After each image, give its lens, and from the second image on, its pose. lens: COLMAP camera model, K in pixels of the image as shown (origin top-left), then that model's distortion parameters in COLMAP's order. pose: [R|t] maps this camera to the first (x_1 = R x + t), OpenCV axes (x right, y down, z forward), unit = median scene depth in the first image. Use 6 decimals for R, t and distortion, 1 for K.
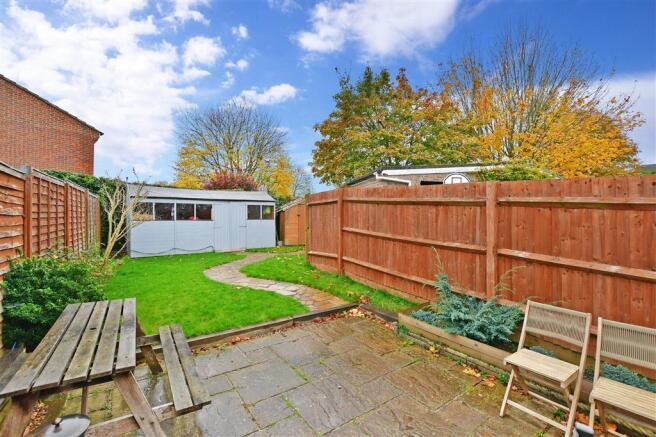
lens RADIAL K [[284.6, 0, 328.0], [0, 284.6, 218.5], [0, 0, 1]] dist [-0.020664, 0.000237]
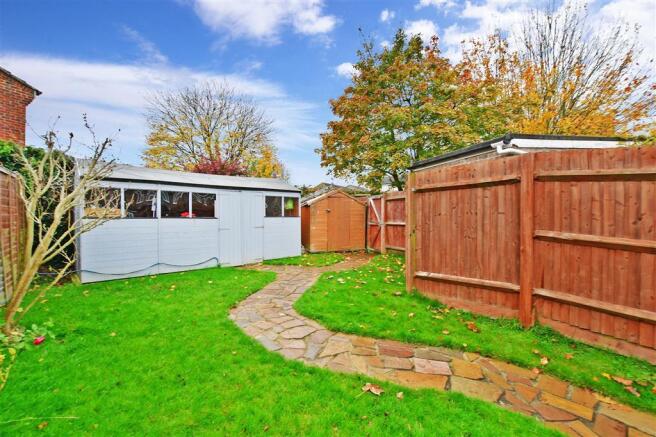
lens RADIAL K [[284.6, 0, 328.0], [0, 284.6, 218.5], [0, 0, 1]] dist [-0.020664, 0.000237]
pose [[0.995145, -0.001455, 0.098412, -0.217238], [0.000918, 0.999984, 0.005495, 0.003489], [-0.098419, -0.005377, 0.995131, 0.326191]]
